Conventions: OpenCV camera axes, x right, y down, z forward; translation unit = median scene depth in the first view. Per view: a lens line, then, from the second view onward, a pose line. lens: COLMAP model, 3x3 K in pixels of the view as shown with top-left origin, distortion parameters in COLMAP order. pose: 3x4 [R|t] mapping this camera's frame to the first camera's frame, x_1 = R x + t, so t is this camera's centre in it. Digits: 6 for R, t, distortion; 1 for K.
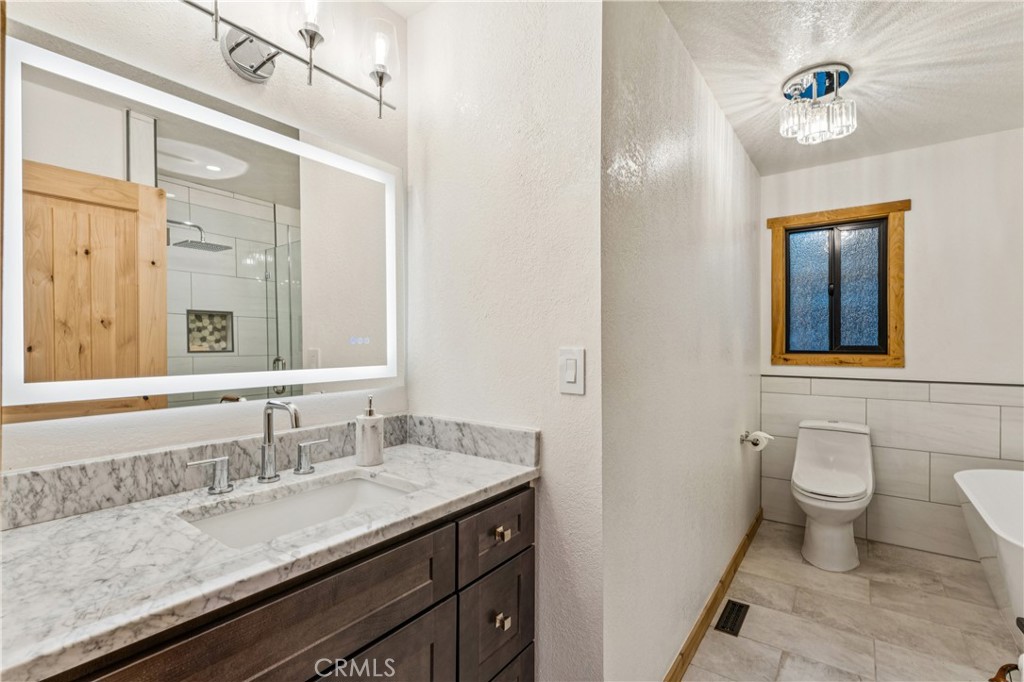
lens RADIAL K [[465.6, 0, 512.8], [0, 465.6, 342.4], [0, 0, 1]] dist [-0.006910, 0.000804]
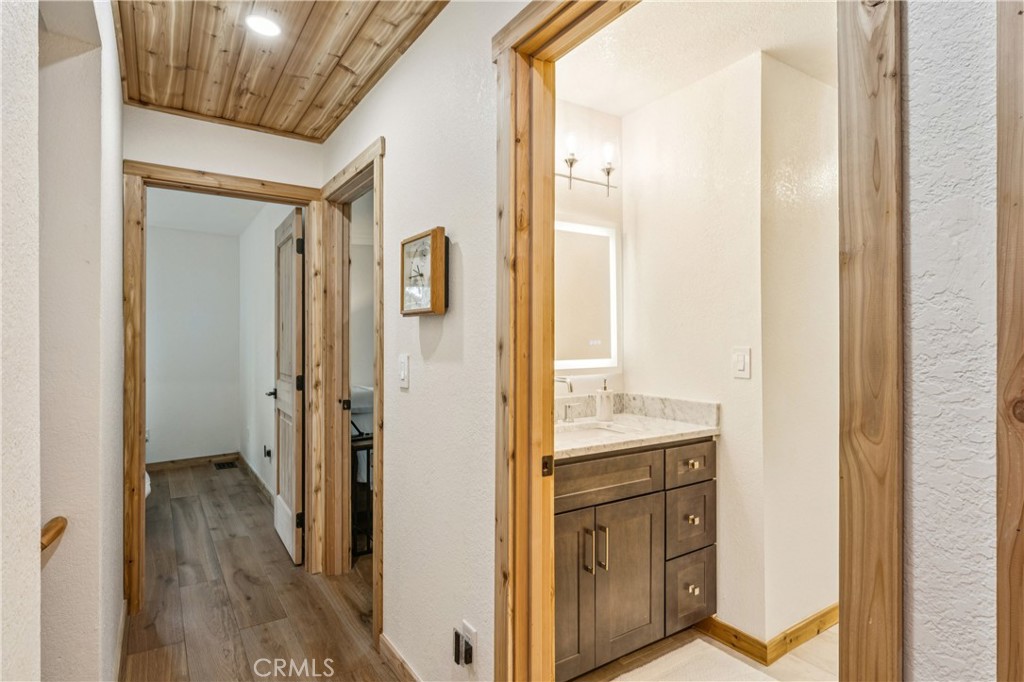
lens RADIAL K [[537.7, 0, 512.6], [0, 537.7, 340.8], [0, 0, 1]] dist [0.002085, 0.000201]
pose [[0.938094, -0.004459, -0.346352, 0.033471], [0.006732, 0.999963, 0.005360, -0.022318], [0.346316, -0.007359, 0.938089, -0.836460]]
